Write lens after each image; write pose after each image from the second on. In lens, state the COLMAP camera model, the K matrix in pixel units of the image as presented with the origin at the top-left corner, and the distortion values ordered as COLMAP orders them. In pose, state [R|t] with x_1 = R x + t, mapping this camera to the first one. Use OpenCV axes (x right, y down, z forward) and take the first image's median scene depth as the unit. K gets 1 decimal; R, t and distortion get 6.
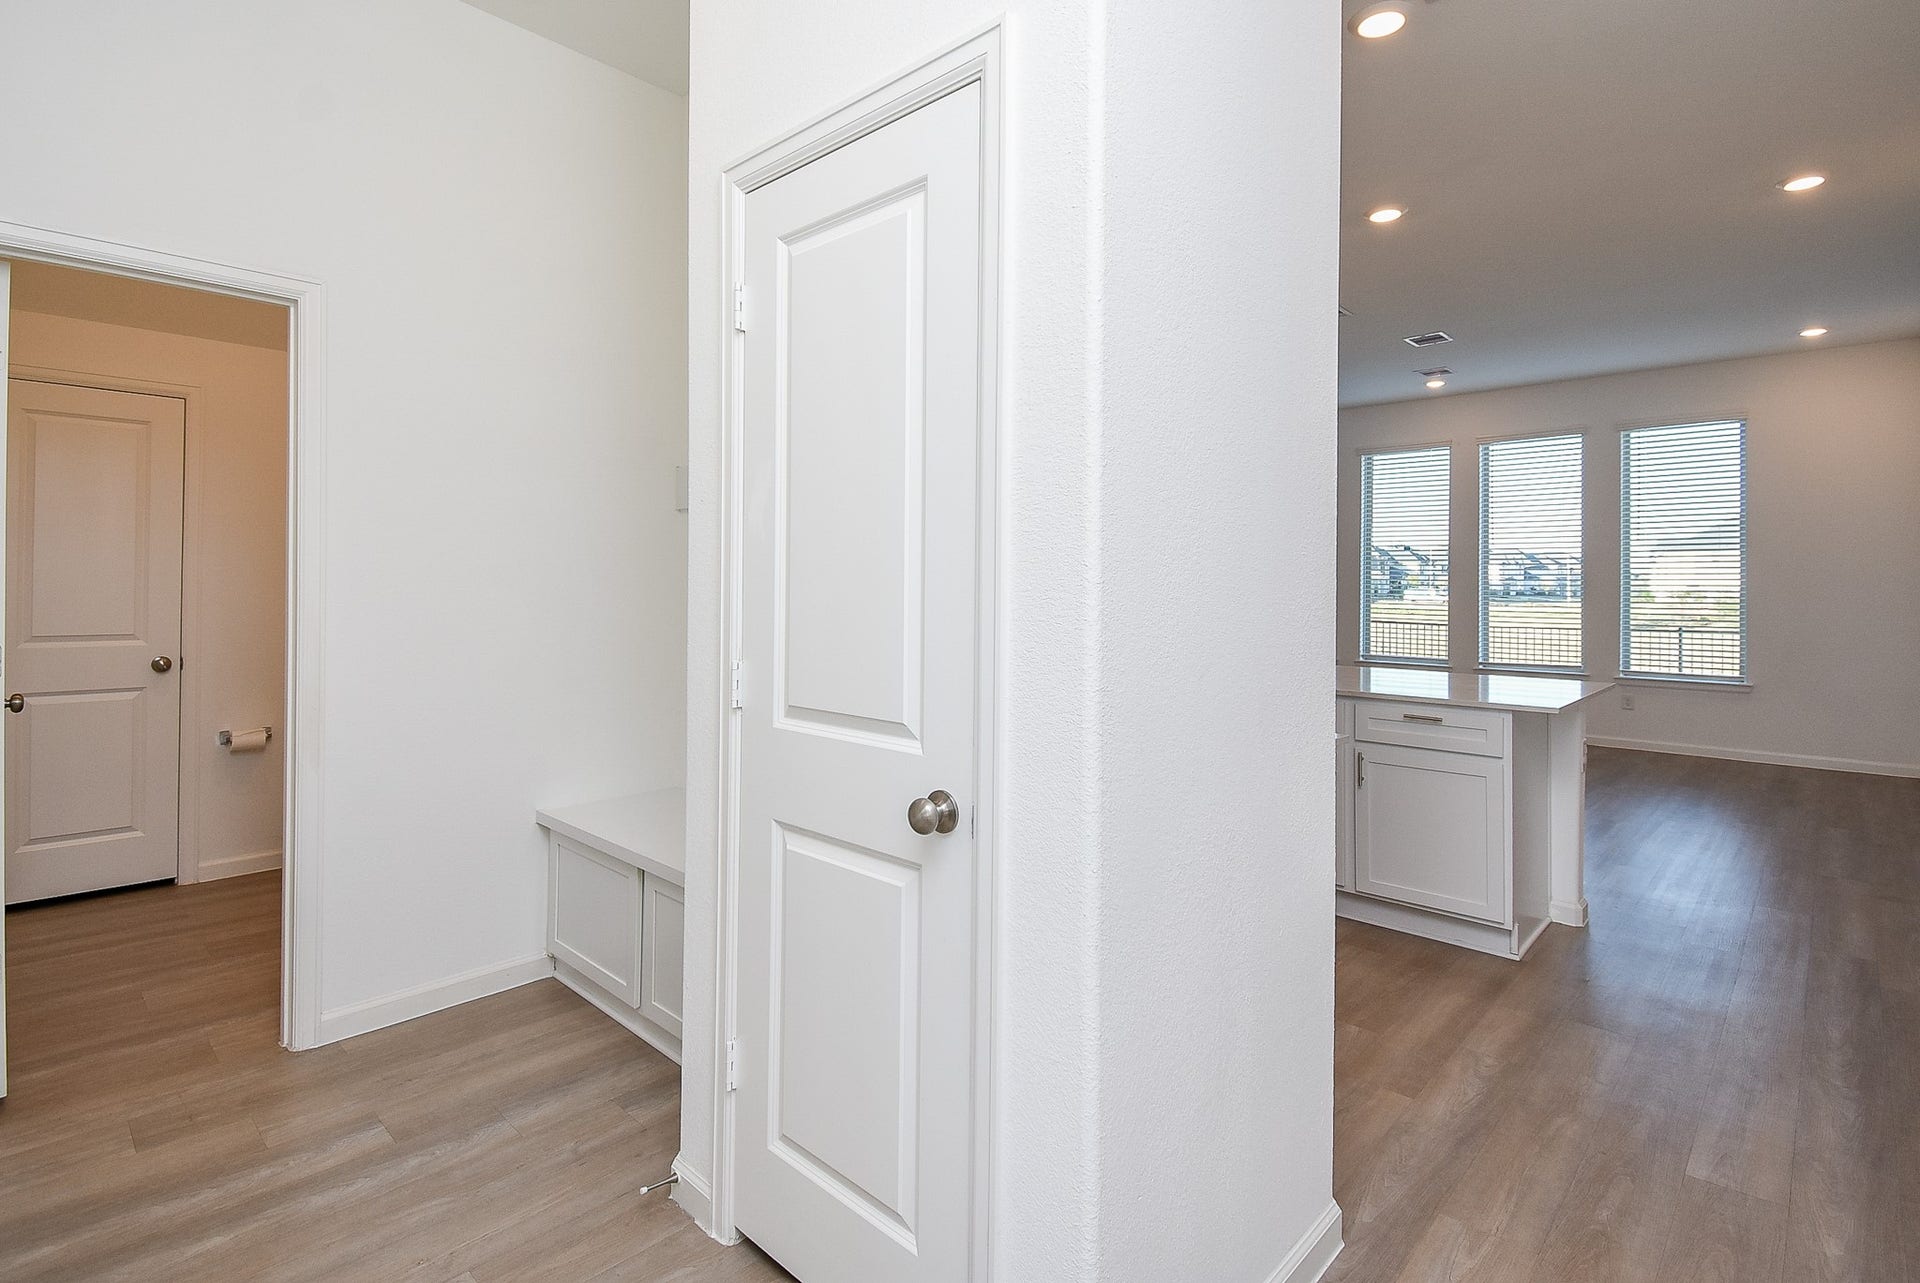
lens RADIAL K [[916.8, 0, 1005.2], [0, 916.8, 593.2], [0, 0, 1]] dist [0.039790, 0.000200]
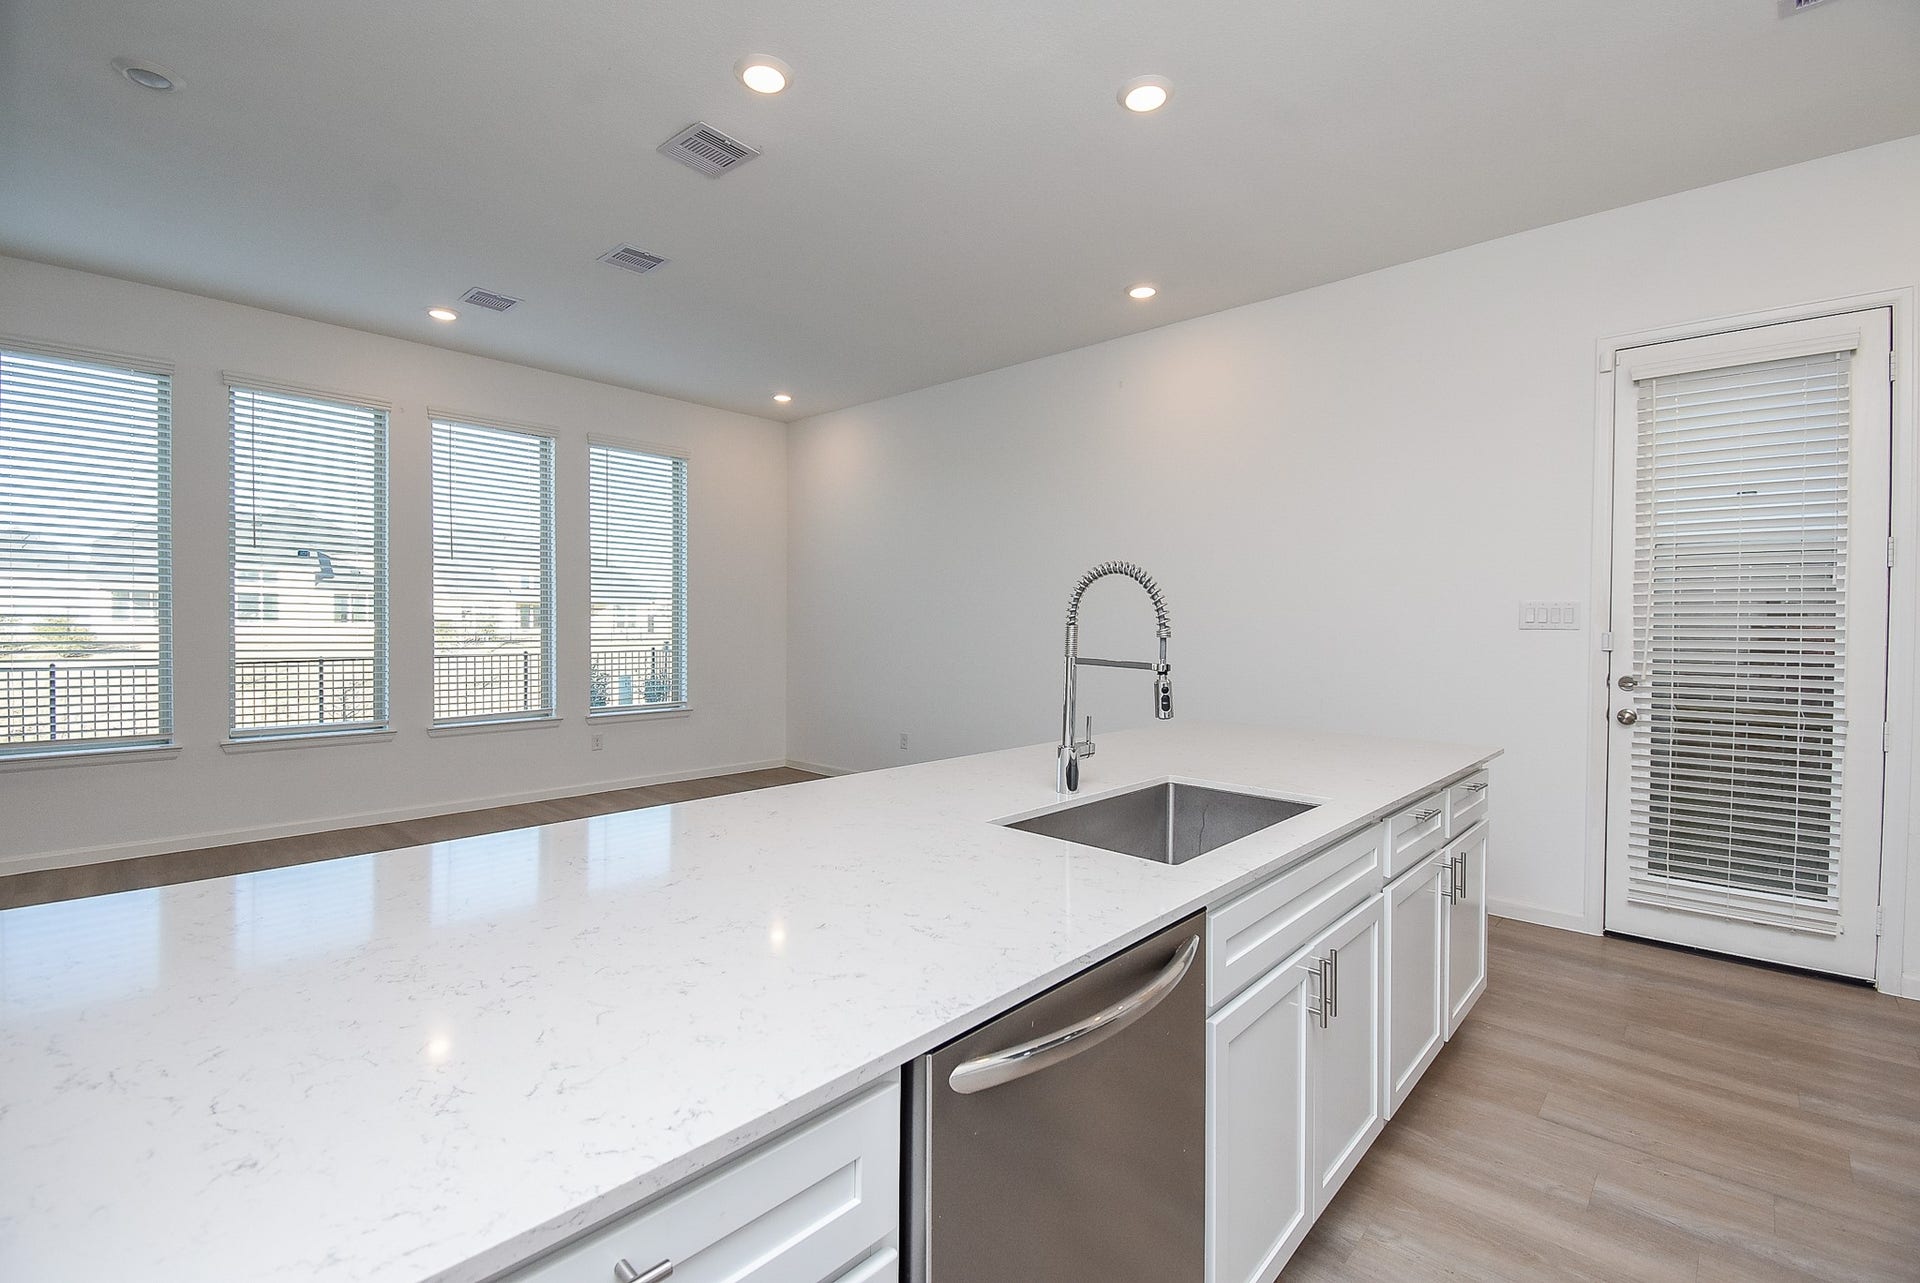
lens RADIAL K [[825.1, 0, 927.4], [0, 825.1, 638.4], [0, 0, 1]] dist [0.030553, -0.017983]
pose [[0.048992, -0.018415, 0.998629, -0.128677], [0.003856, 0.999826, 0.018248, -0.000420], [-0.998792, 0.002956, 0.049054, 0.630663]]
